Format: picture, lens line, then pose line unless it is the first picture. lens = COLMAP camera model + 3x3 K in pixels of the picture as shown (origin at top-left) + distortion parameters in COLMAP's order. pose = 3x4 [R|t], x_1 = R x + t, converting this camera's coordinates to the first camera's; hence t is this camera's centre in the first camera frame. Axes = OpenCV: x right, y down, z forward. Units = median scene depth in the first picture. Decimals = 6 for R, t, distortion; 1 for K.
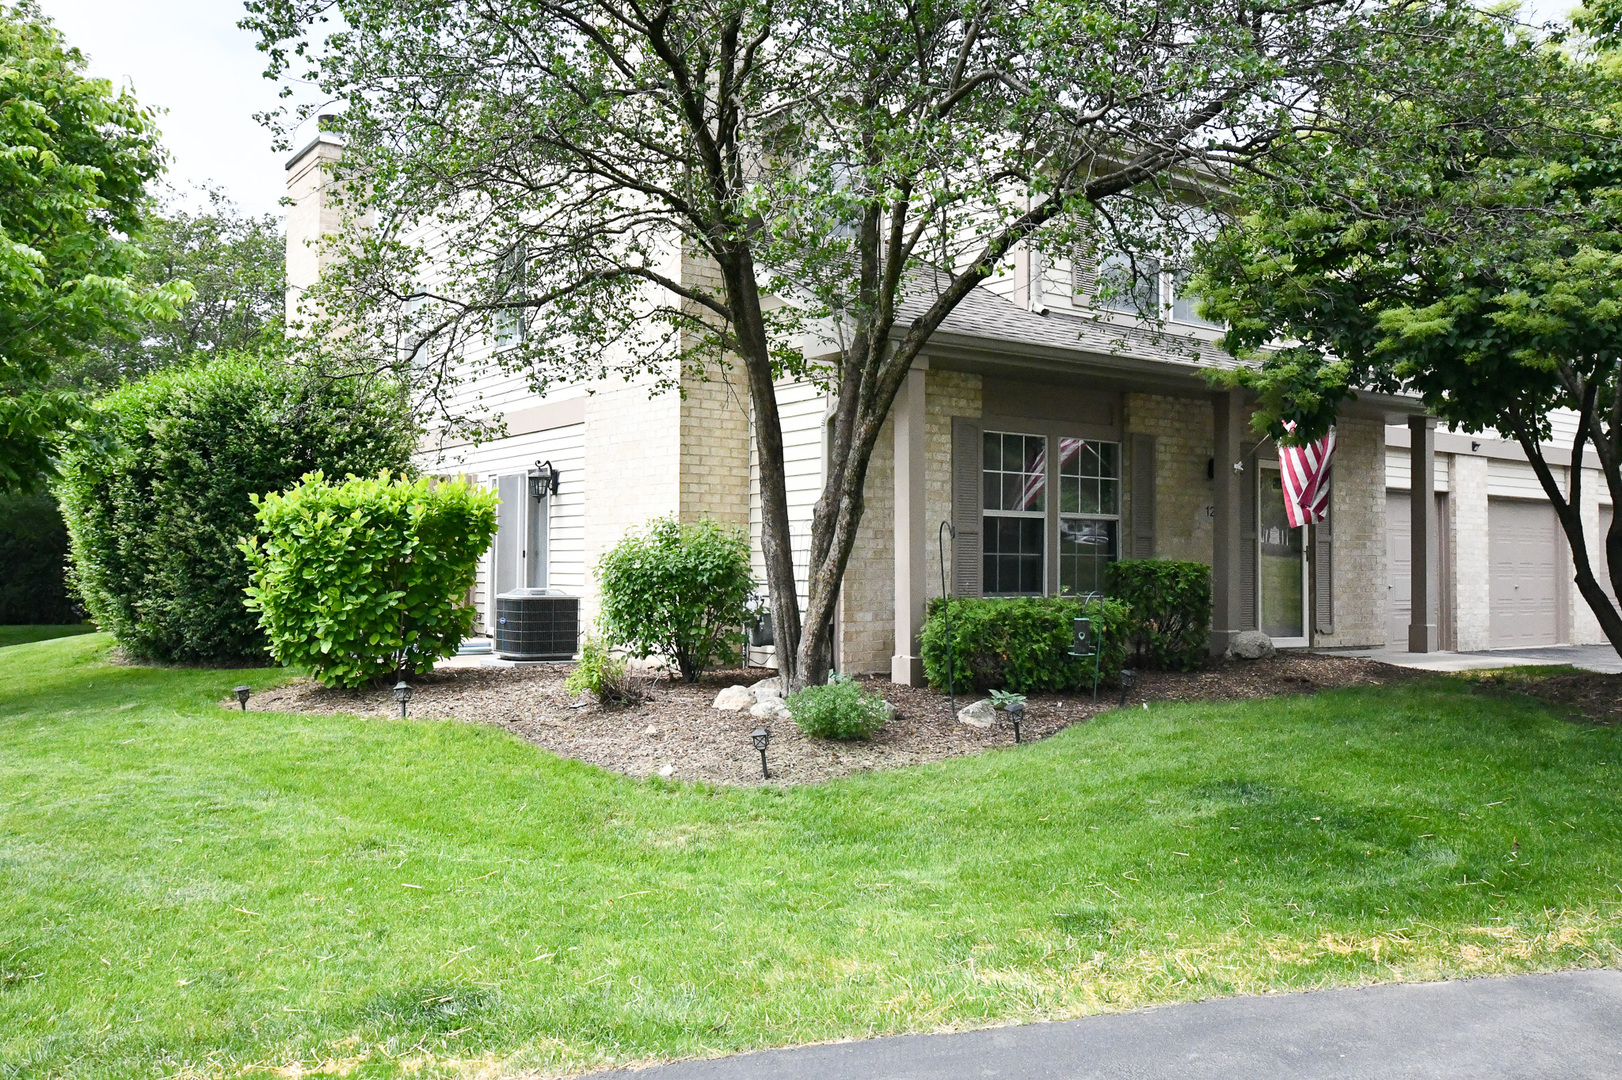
lens RADIAL K [[1392.9, 0, 811.6], [0, 1392.9, 544.2], [0, 0, 1]] dist [-0.003271, -0.000327]
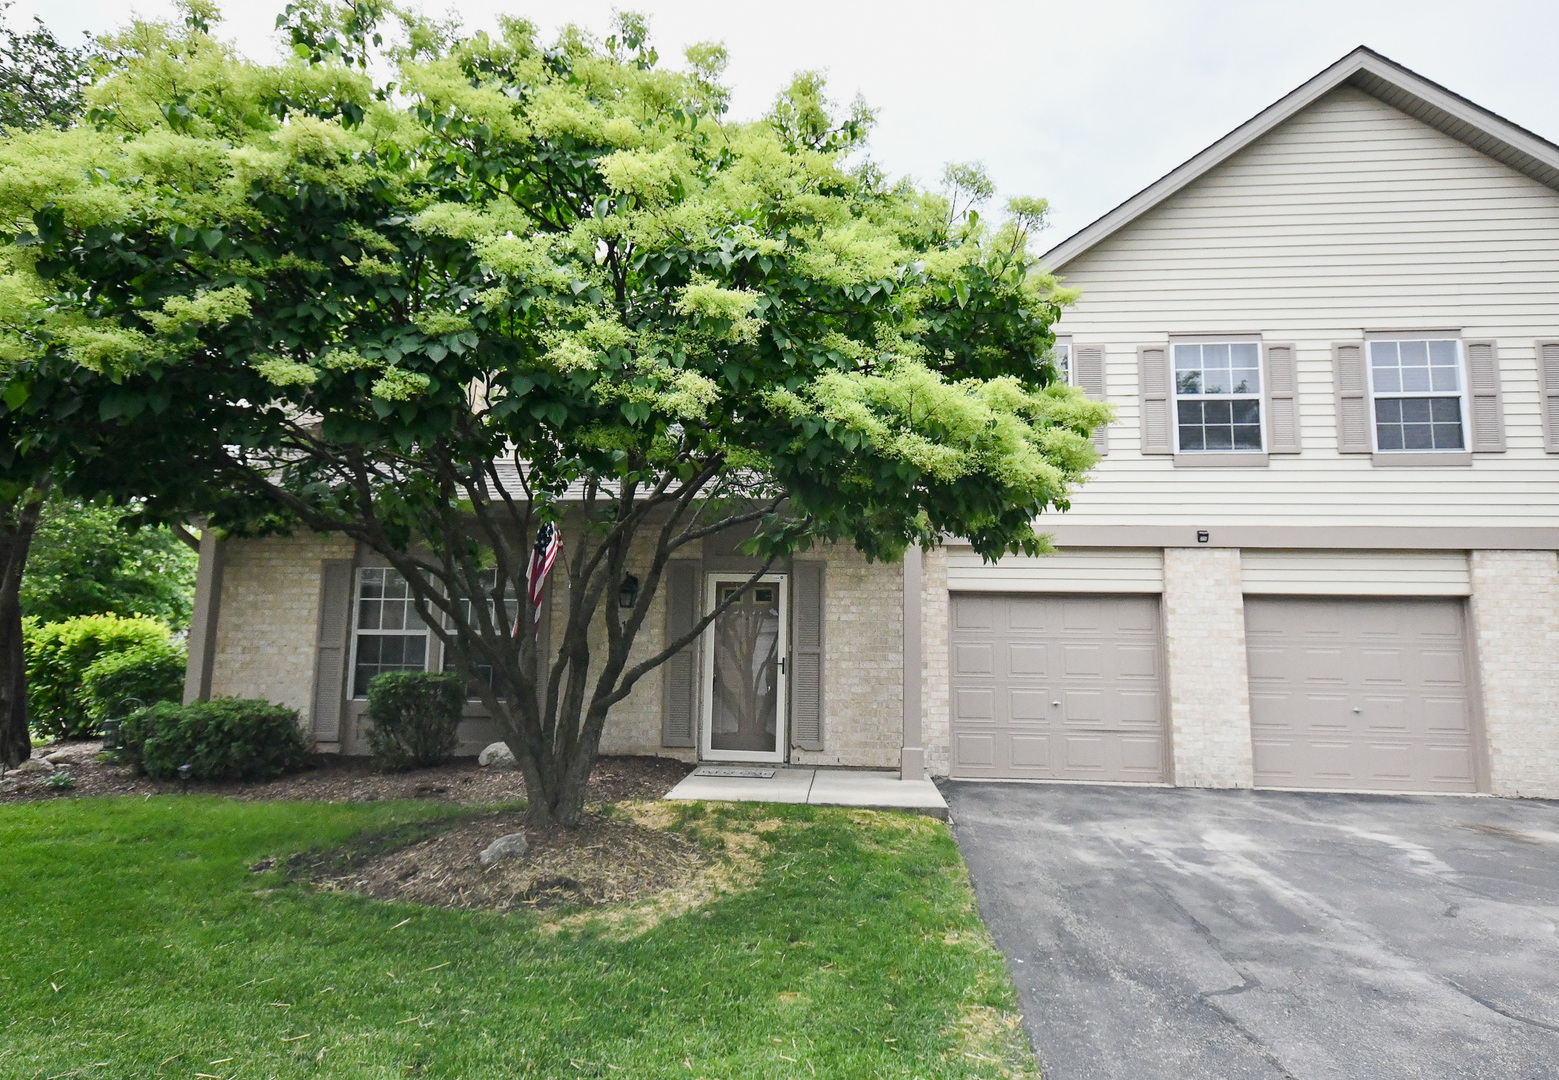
lens RADIAL K [[967.5, 0, 779.5], [0, 967.5, 540.5], [0, 0, 1]] dist [-0.001842, 0.000365]
pose [[0.727278, -0.116028, -0.676465, 0.739356], [-0.000316, 0.985550, -0.169382, 0.032566], [0.686343, 0.123402, 0.716732, 0.451913]]
